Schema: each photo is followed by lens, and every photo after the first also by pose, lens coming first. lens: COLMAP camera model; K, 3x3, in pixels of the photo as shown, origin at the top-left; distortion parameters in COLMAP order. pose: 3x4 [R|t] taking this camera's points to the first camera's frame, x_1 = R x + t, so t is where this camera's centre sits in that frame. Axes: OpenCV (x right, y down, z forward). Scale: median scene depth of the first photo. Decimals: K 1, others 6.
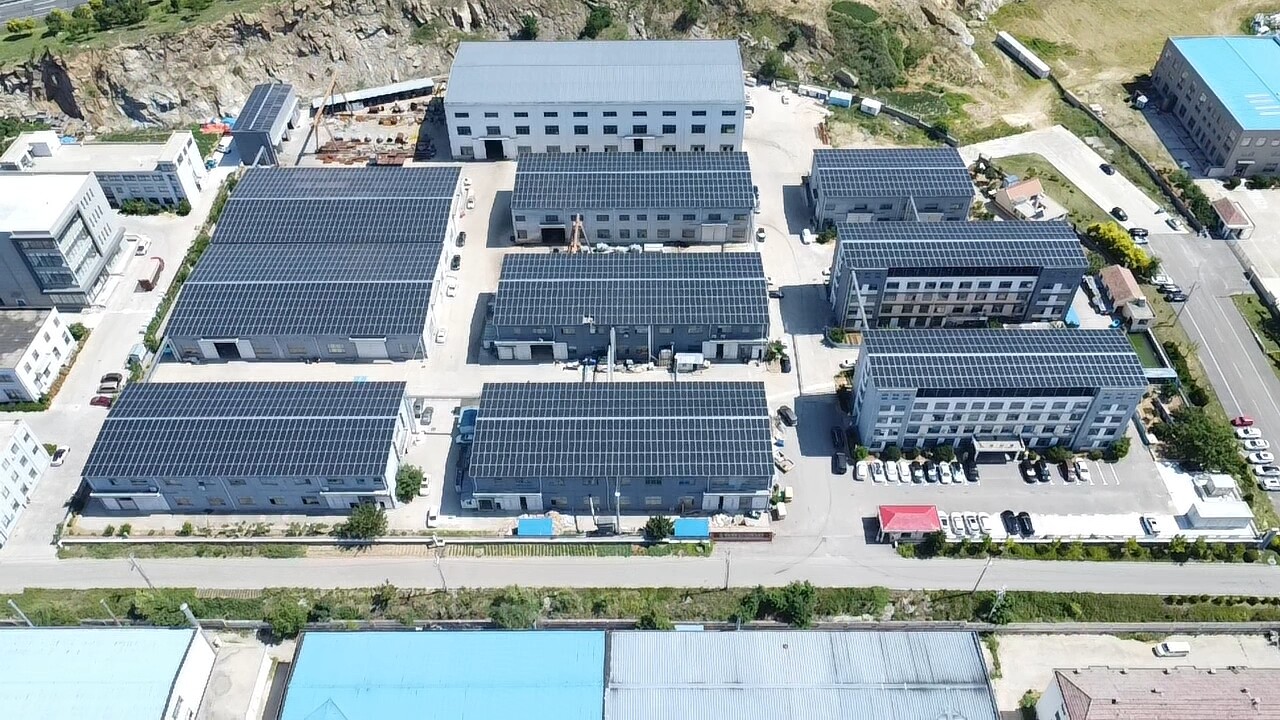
lens RADIAL K [[939.5, 0, 640.0], [0, 939.5, 360.0], [0, 0, 1]] dist [0.007879, 0.000030]
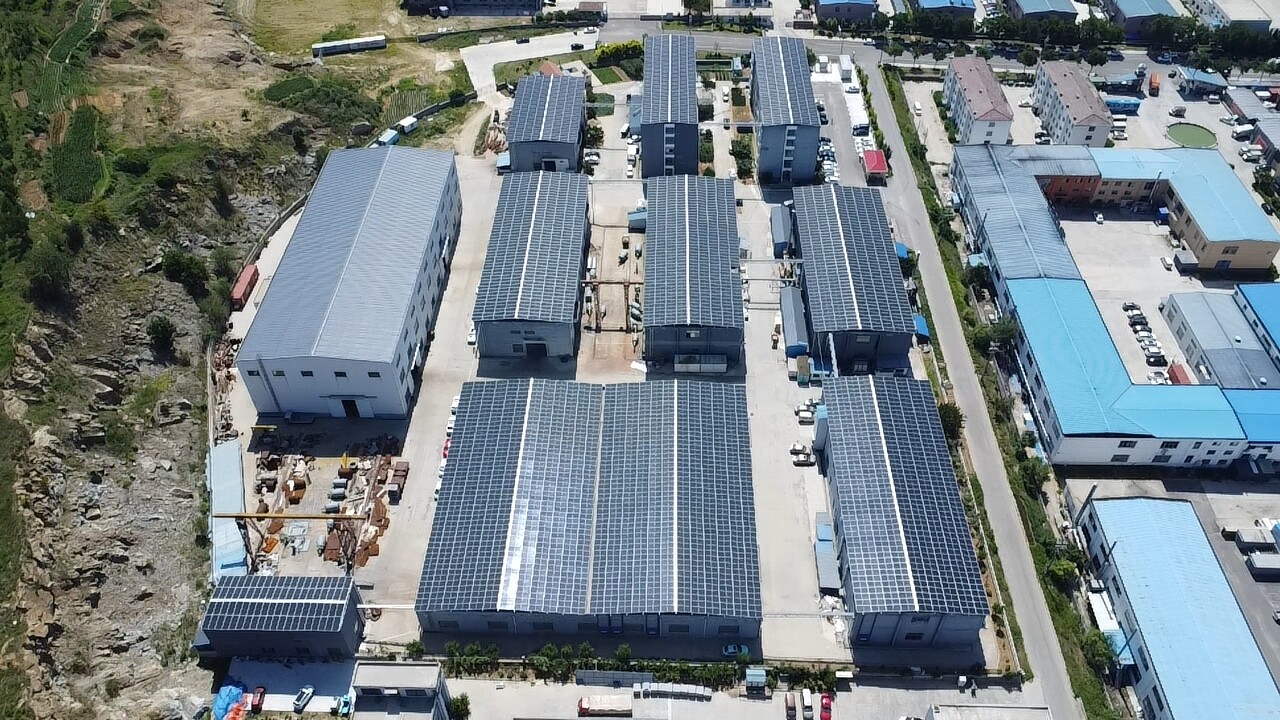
lens RADIAL K [[939.5, 0, 640.0], [0, 939.5, 360.0], [0, 0, 1]] dist [0.007879, 0.000030]
pose [[0.023945, -0.707683, 0.706125, -0.685088], [0.722957, 0.500101, 0.476688, -0.448773], [-0.690478, 0.499084, 0.523599, 0.384806]]
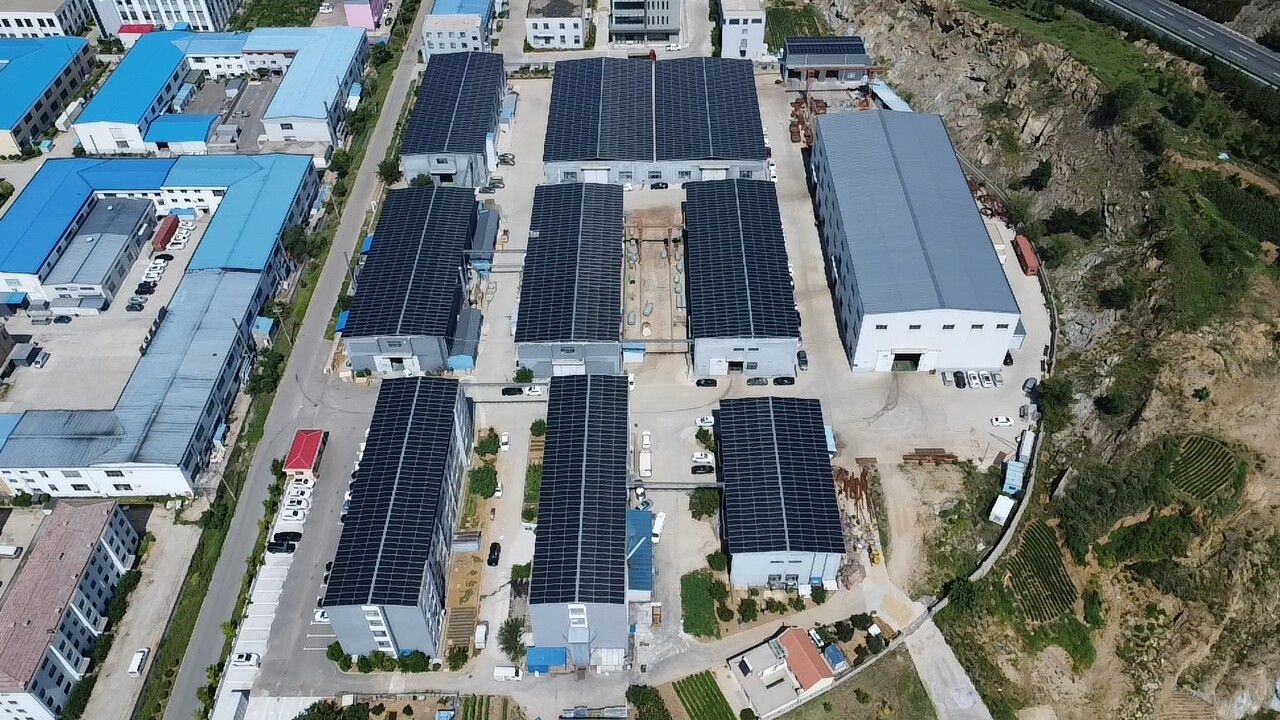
lens RADIAL K [[939.5, 0, 640.0], [0, 939.5, 360.0], [0, 0, 1]] dist [0.007879, 0.000030]
pose [[-0.001385, 0.727462, -0.686146, 0.624824], [-0.708537, 0.483481, 0.514024, -0.480155], [0.705672, 0.486872, 0.514765, 0.408634]]
